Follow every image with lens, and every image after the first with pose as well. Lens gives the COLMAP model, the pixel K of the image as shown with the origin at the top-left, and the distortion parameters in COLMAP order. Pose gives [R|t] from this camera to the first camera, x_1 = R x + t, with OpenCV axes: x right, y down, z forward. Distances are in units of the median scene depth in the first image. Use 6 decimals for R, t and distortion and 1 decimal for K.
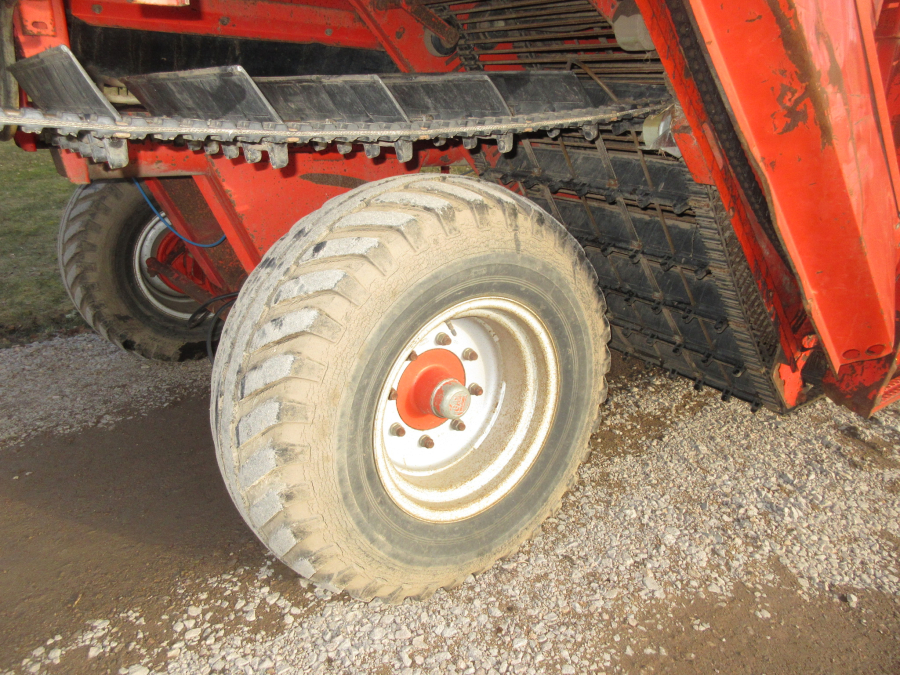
lens RADIAL K [[673.6, 0, 452.0], [0, 673.6, 339.4], [0, 0, 1]] dist [-0.000915, 0.009601]
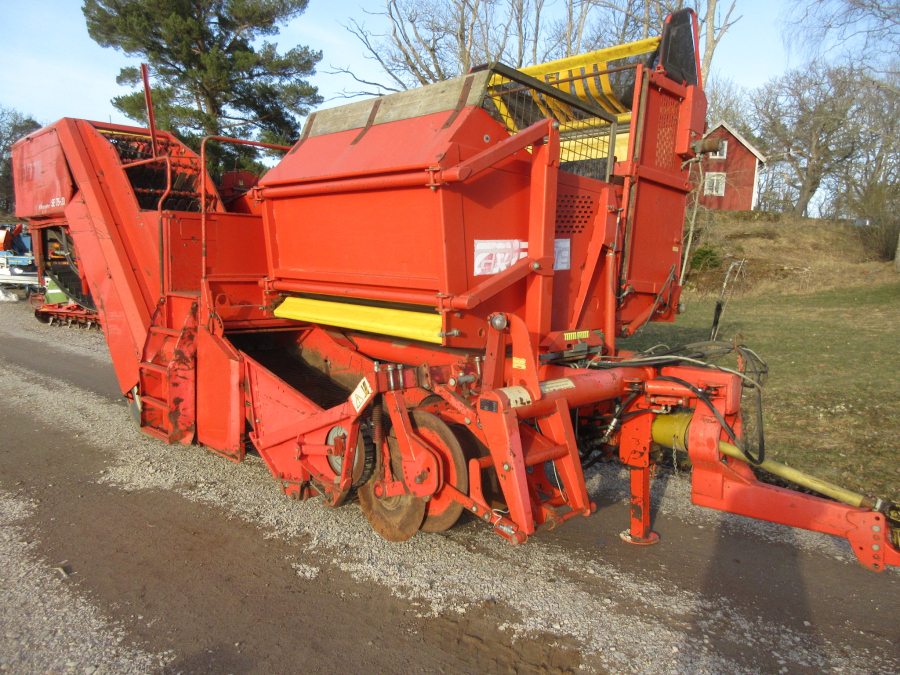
lens RADIAL K [[673.6, 0, 448.6], [0, 673.6, 332.4], [0, 0, 1]] dist [-0.000915, 0.009601]
pose [[0.142752, 0.077800, -0.986696, 3.613760], [-0.346763, 0.937652, 0.023764, -0.775008], [0.927026, 0.338757, 0.160829, 1.693244]]
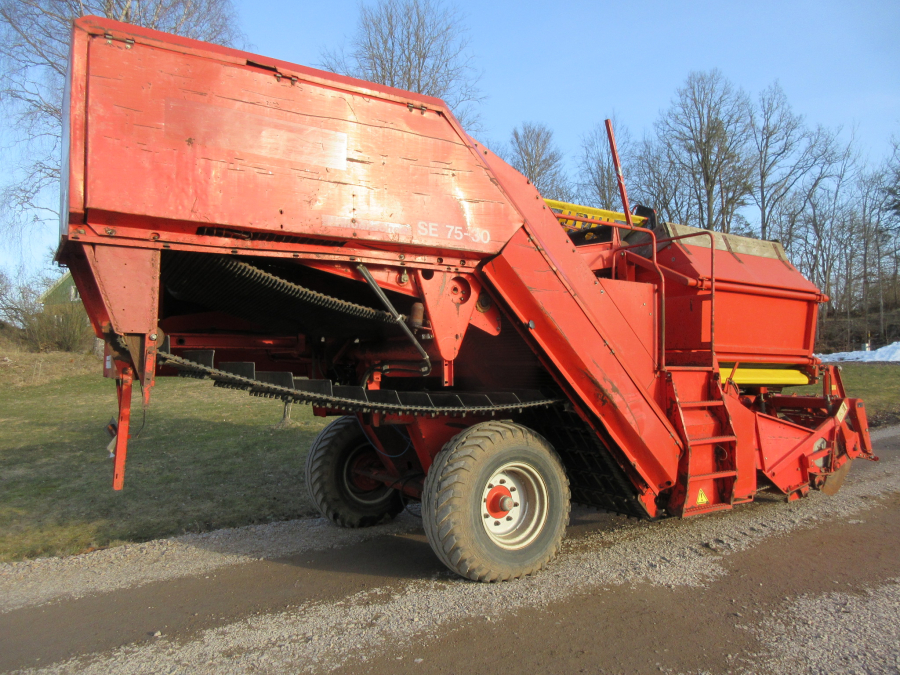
lens RADIAL K [[673.6, 0, 450.1], [0, 673.6, 332.2], [0, 0, 1]] dist [-0.000915, 0.009601]
pose [[0.997378, -0.029522, -0.066067, -0.026756], [0.001678, 0.922186, -0.386742, 0.470376], [0.072344, 0.385618, 0.919818, -1.645438]]
